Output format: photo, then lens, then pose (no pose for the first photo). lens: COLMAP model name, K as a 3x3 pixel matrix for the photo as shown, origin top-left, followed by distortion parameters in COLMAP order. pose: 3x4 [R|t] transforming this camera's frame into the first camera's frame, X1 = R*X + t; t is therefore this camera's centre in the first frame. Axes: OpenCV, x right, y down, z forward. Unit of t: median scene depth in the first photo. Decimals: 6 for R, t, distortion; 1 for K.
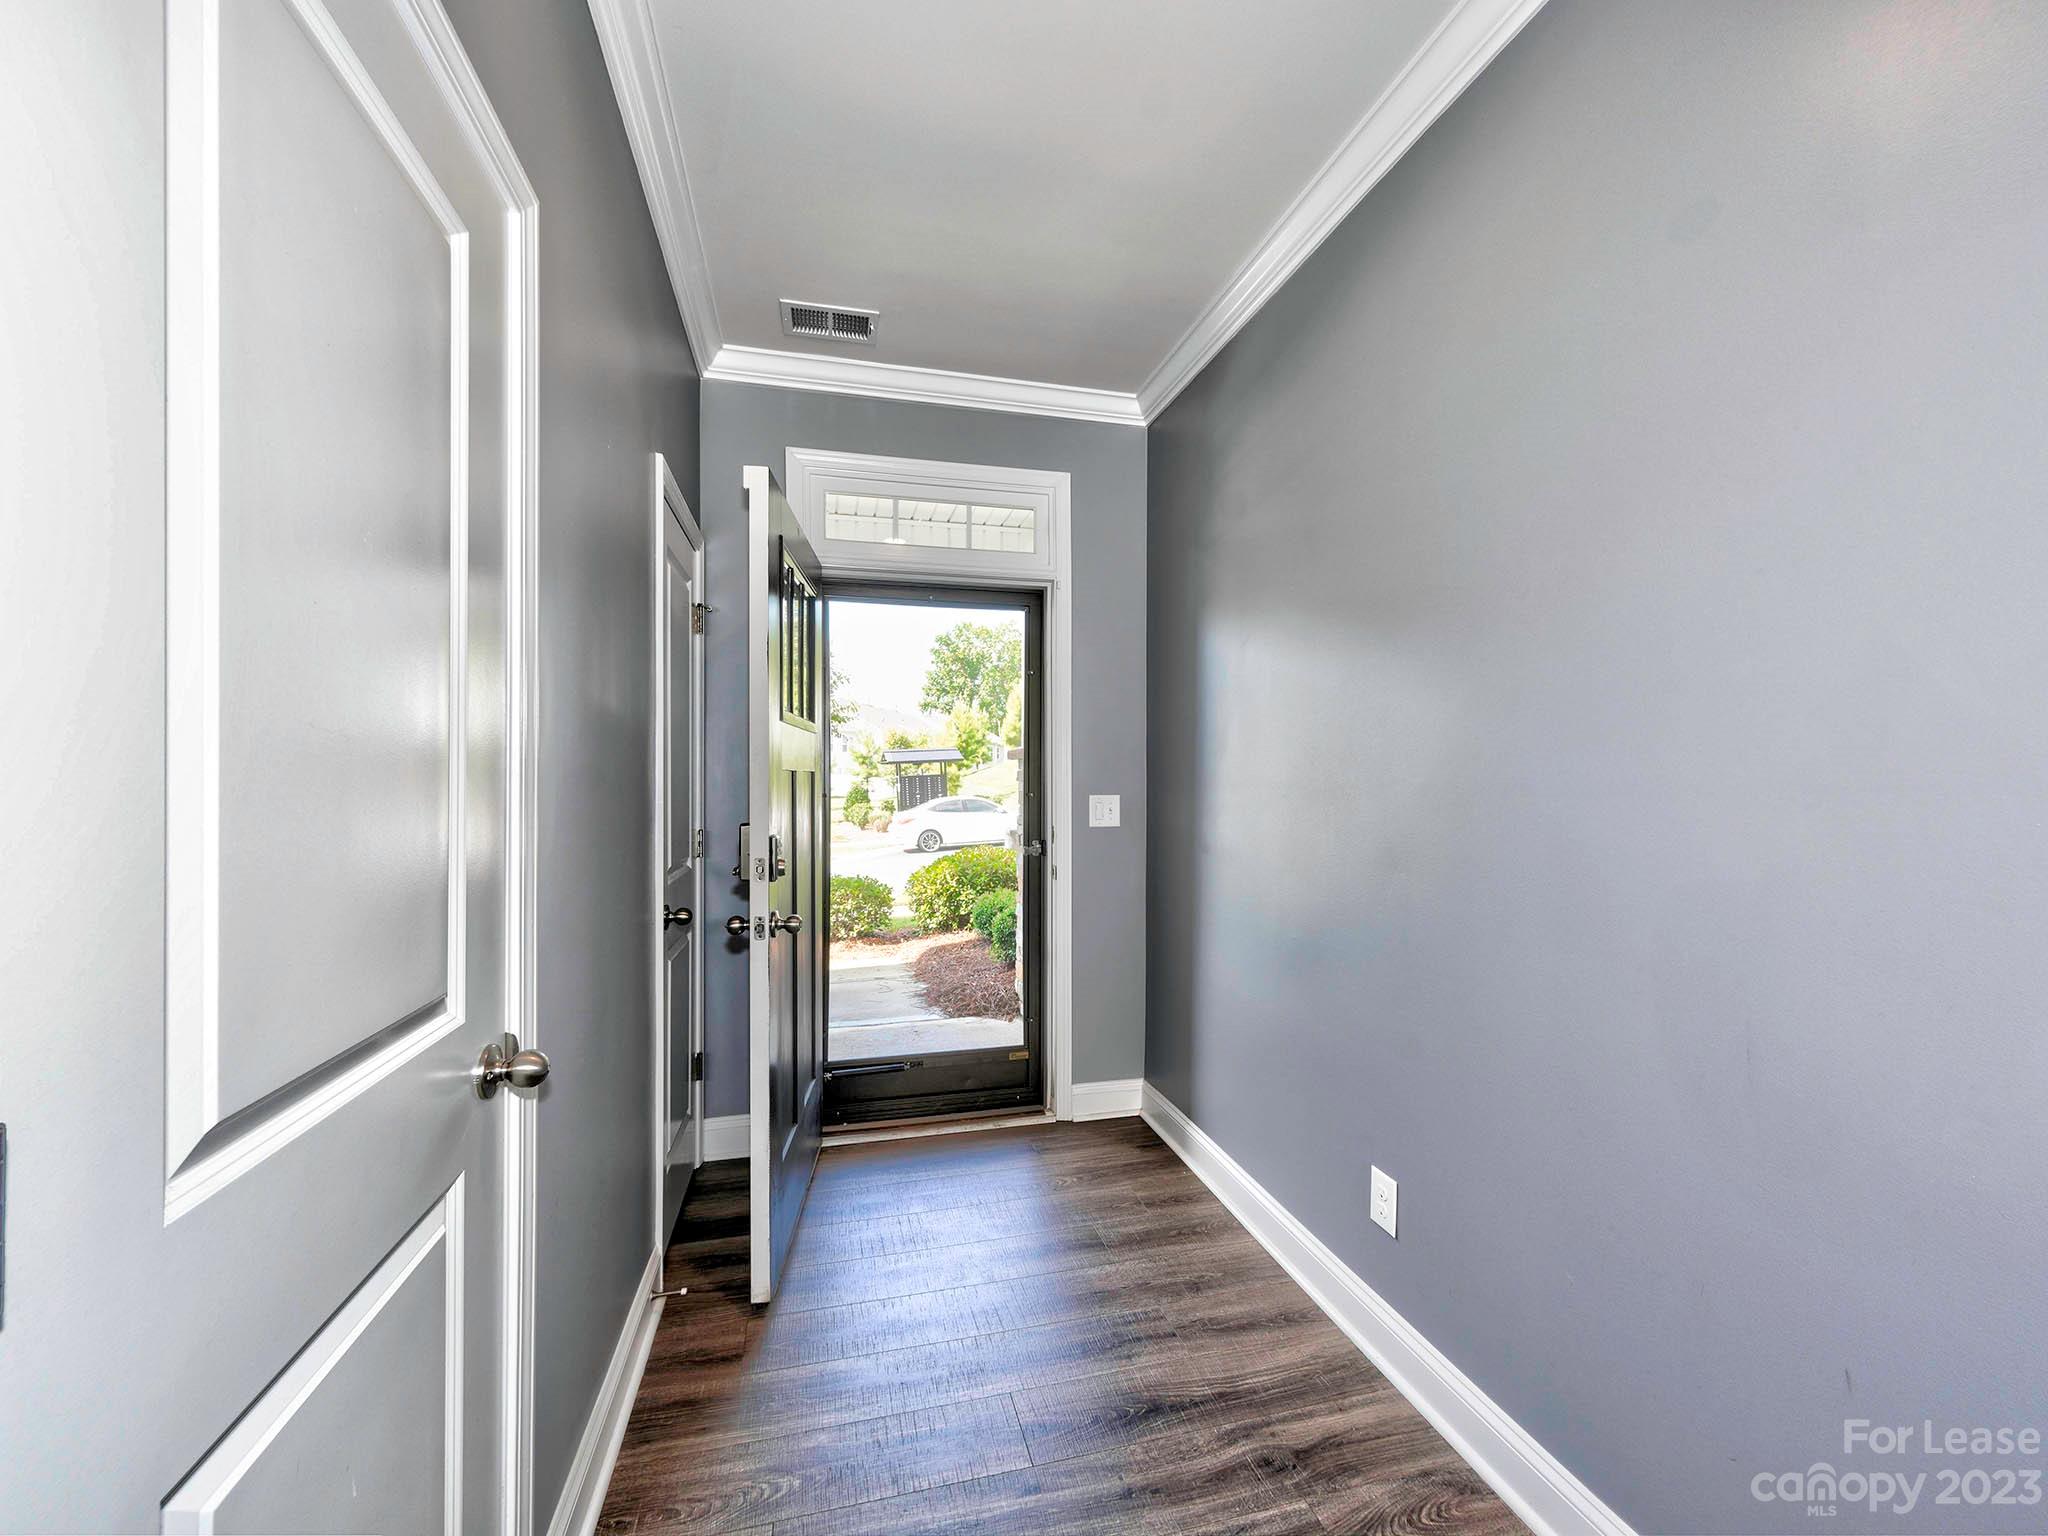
lens RADIAL K [[802.8, 0, 1026.4], [0, 802.8, 783.2], [0, 0, 1]] dist [0.003300, 0.000123]
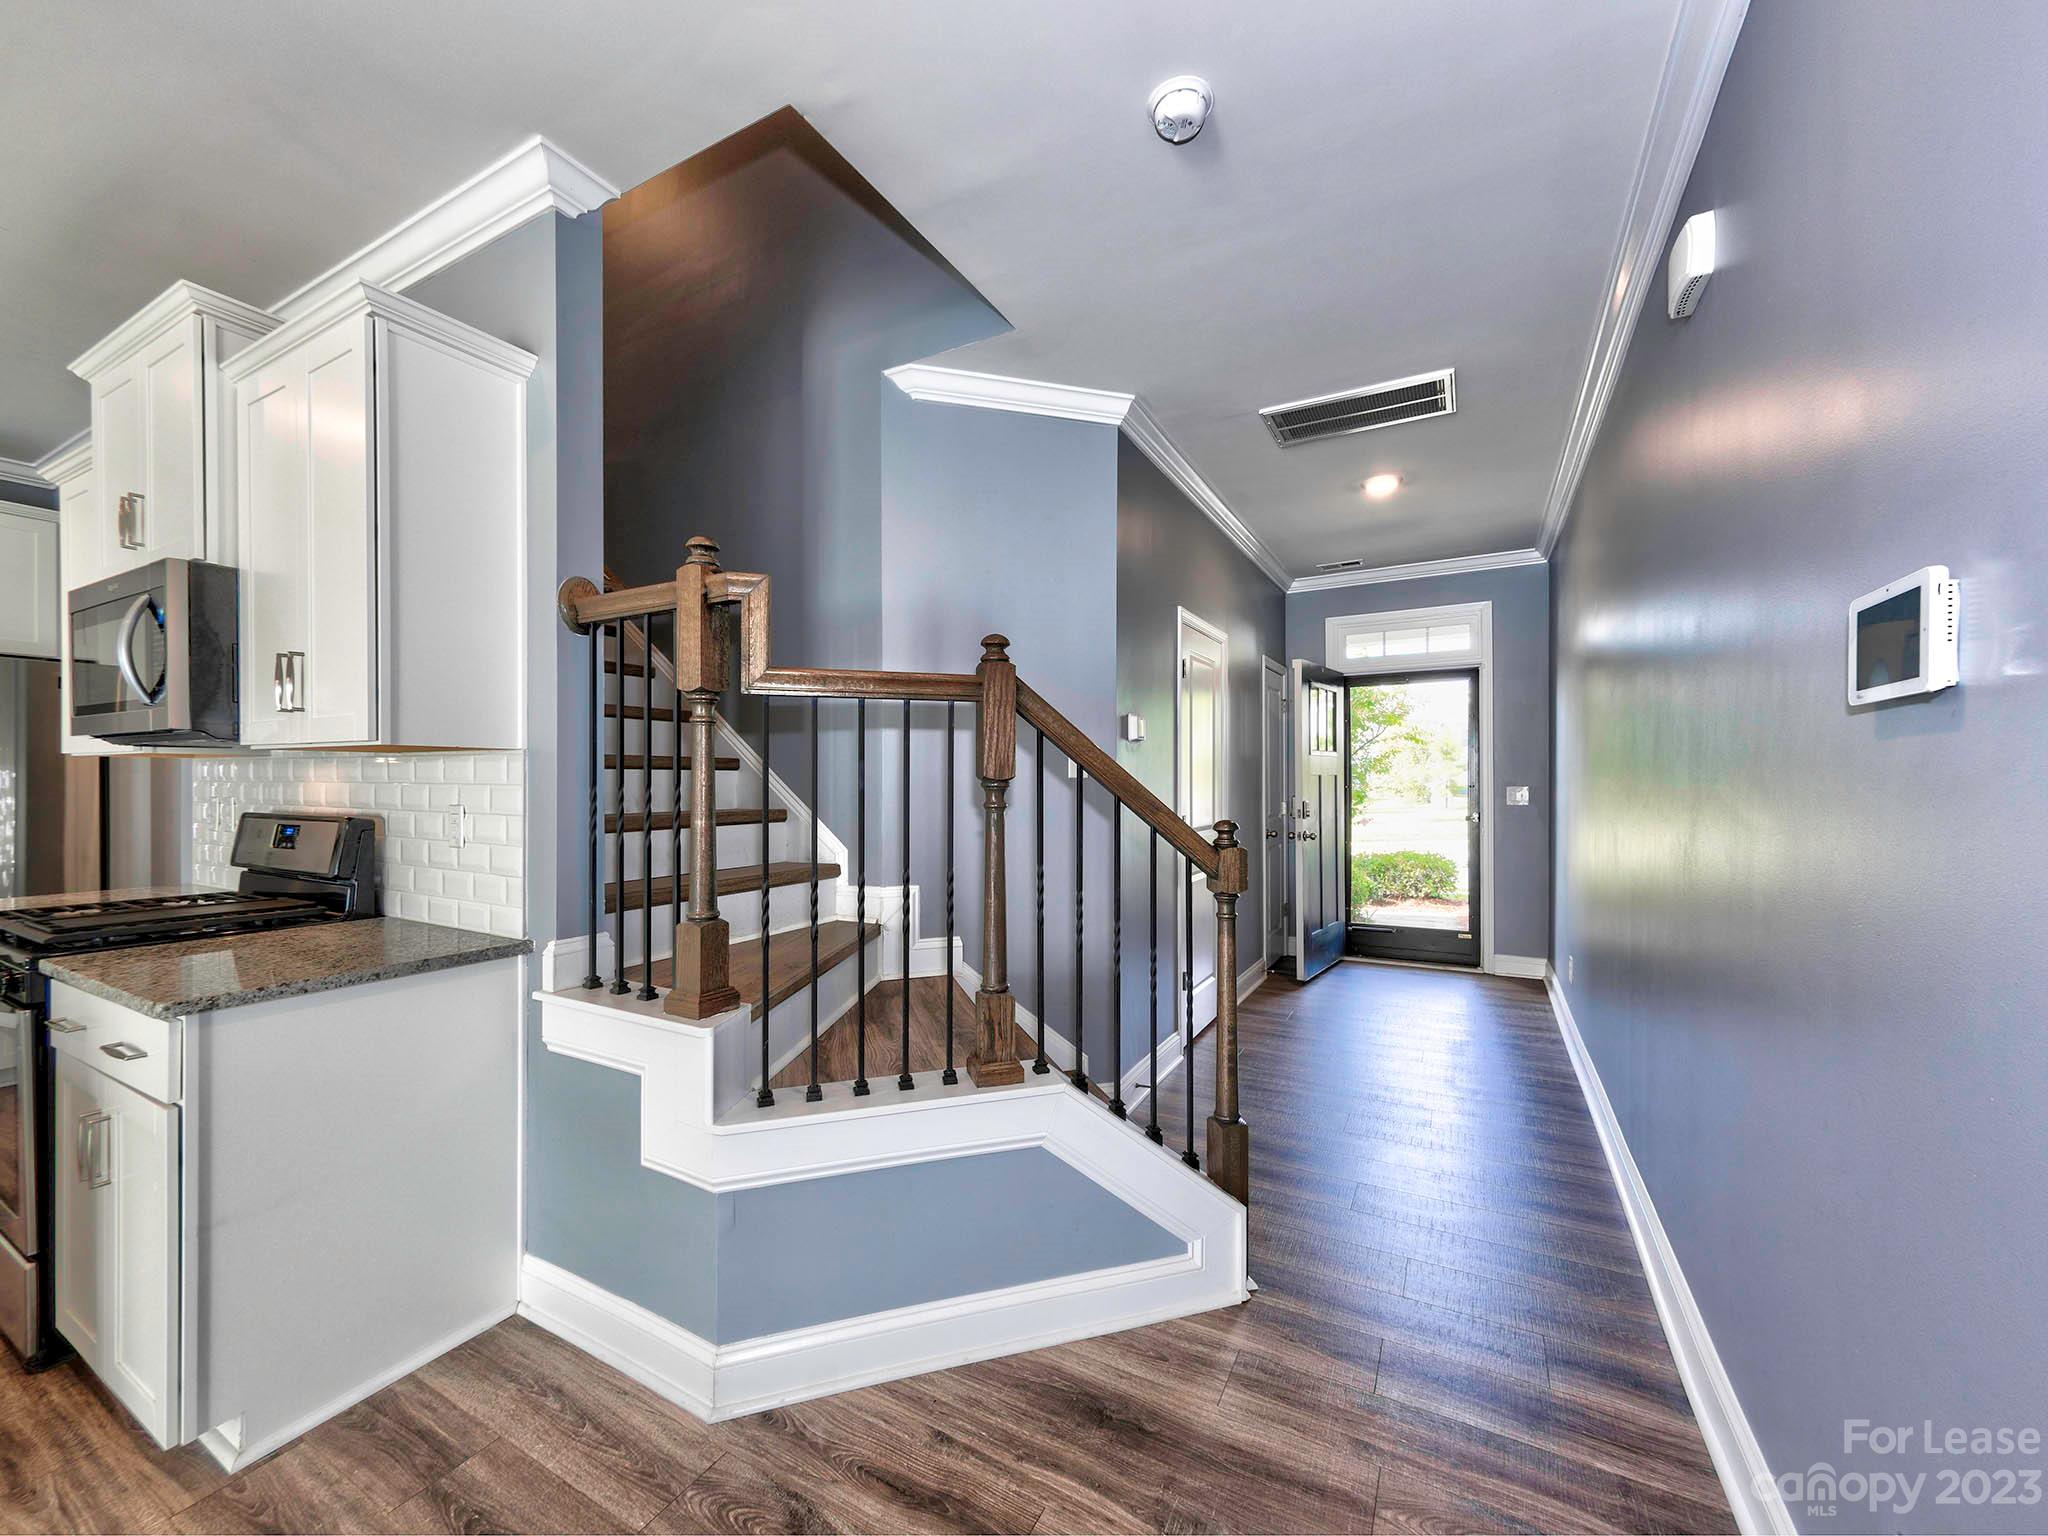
lens RADIAL K [[802.8, 0, 1026.4], [0, 802.8, 783.2], [0, 0, 1]] dist [0.003300, 0.000123]
pose [[0.726563, 0.003486, -0.687091, 0.509093], [-0.002407, 0.999994, 0.002529, 0.006515], [0.687096, -0.000183, 0.726567, -0.938070]]
